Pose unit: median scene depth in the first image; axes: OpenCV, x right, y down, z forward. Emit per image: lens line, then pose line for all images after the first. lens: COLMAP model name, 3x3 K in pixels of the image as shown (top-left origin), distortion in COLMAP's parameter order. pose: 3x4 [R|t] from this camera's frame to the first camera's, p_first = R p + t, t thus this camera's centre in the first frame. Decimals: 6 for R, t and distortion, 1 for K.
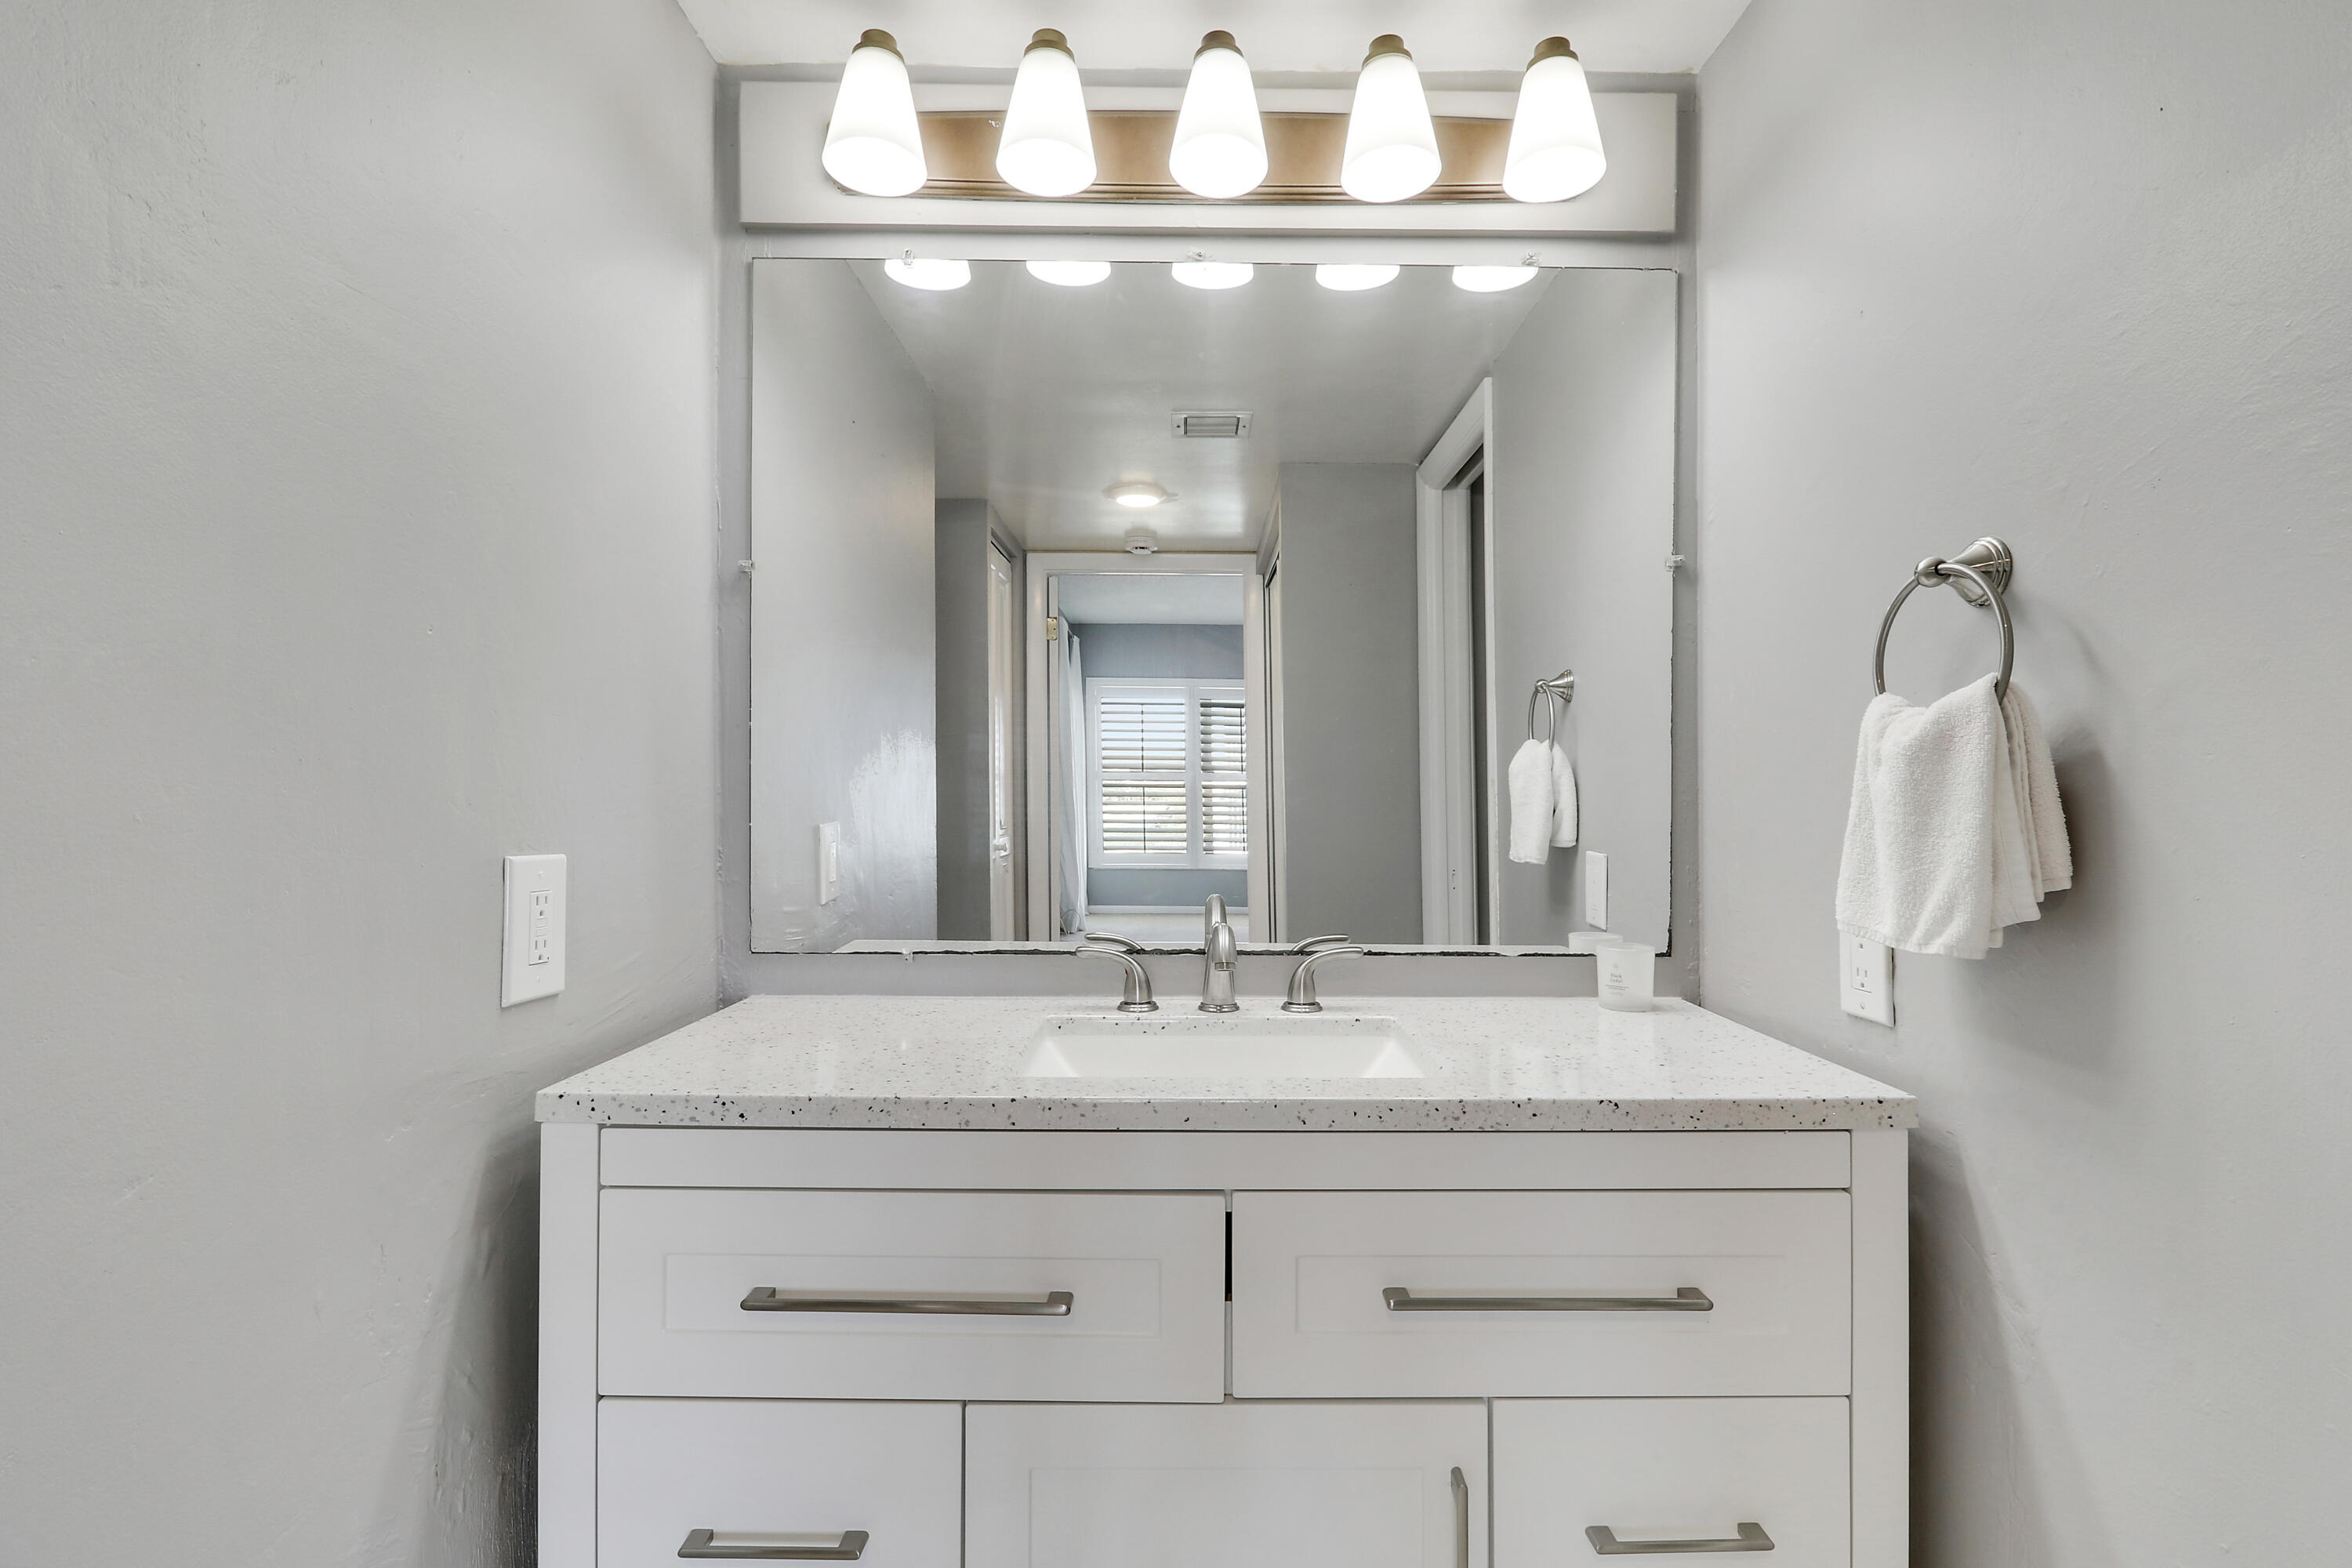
lens RADIAL K [[1122.4, 0, 1154.7], [0, 1122.4, 801.6], [0, 0, 1]] dist [0.002860, -0.002388]
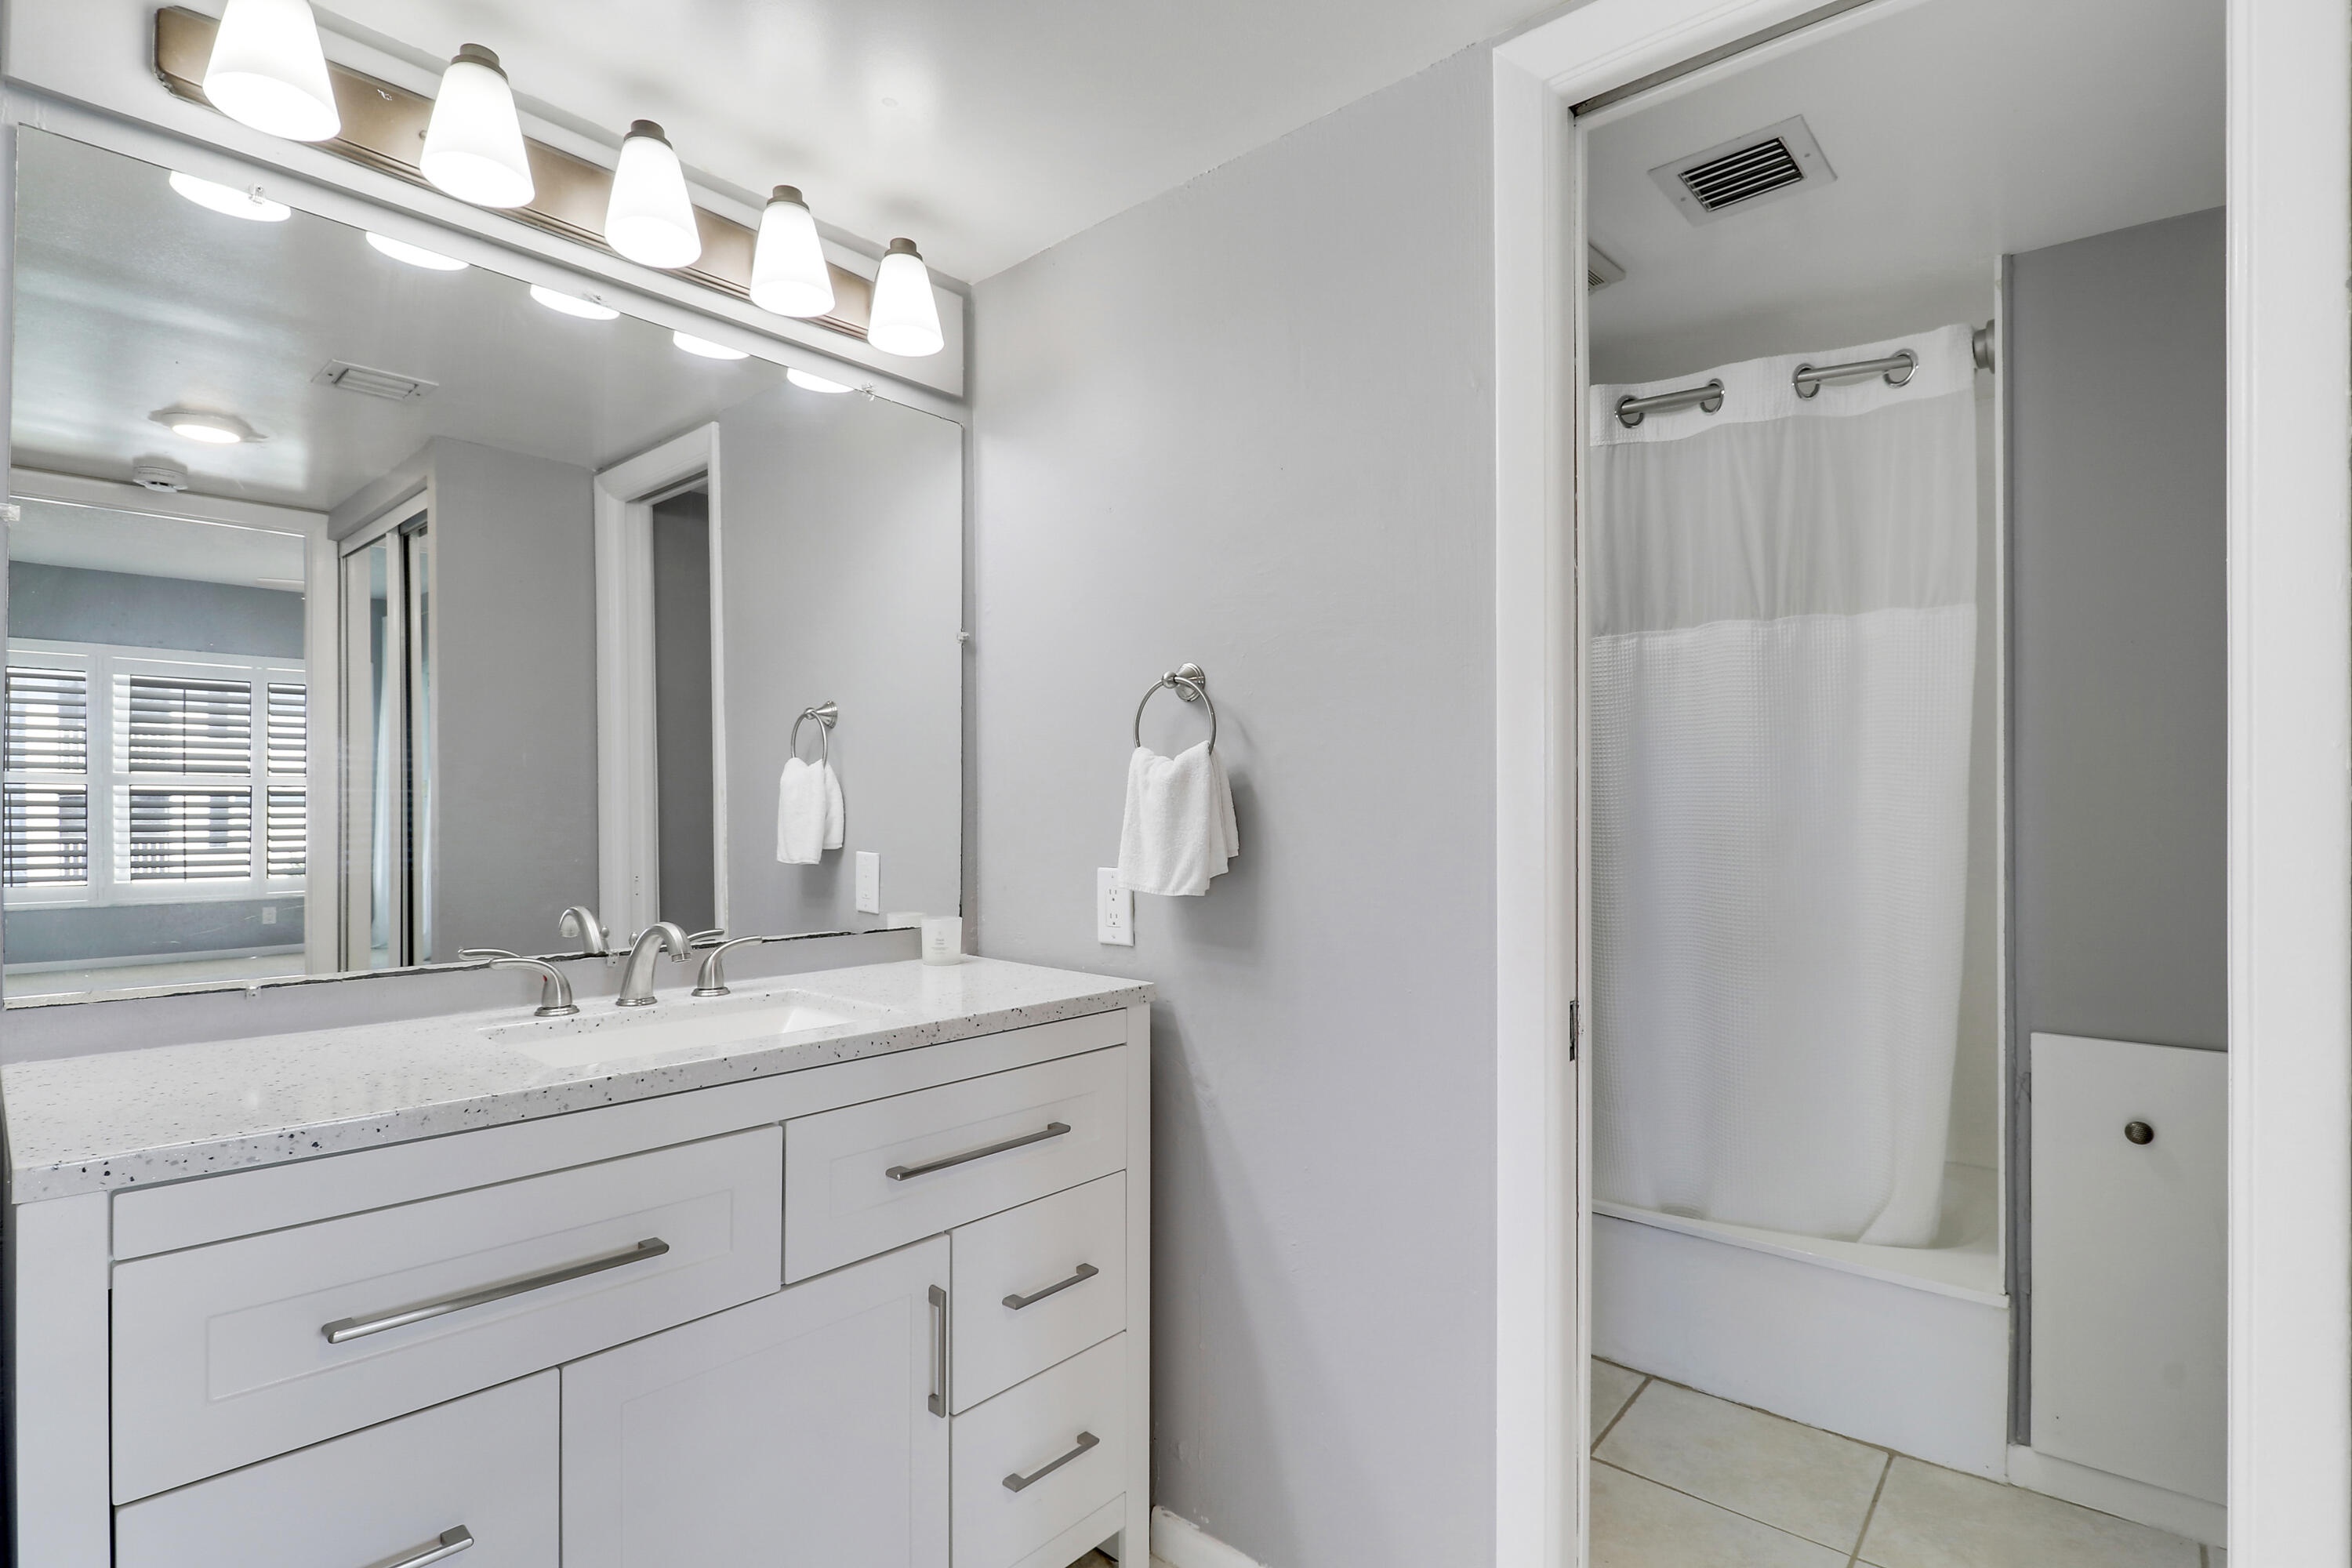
lens RADIAL K [[1122.4, 0, 1200.1], [0, 1122.4, 788.6], [0, 0, 1]] dist [0.002860, -0.002388]
pose [[0.662847, 0.010309, 0.748684, -0.492050], [0.004525, 0.999832, -0.017773, -0.001815], [-0.748741, 0.015169, 0.662689, -0.165805]]
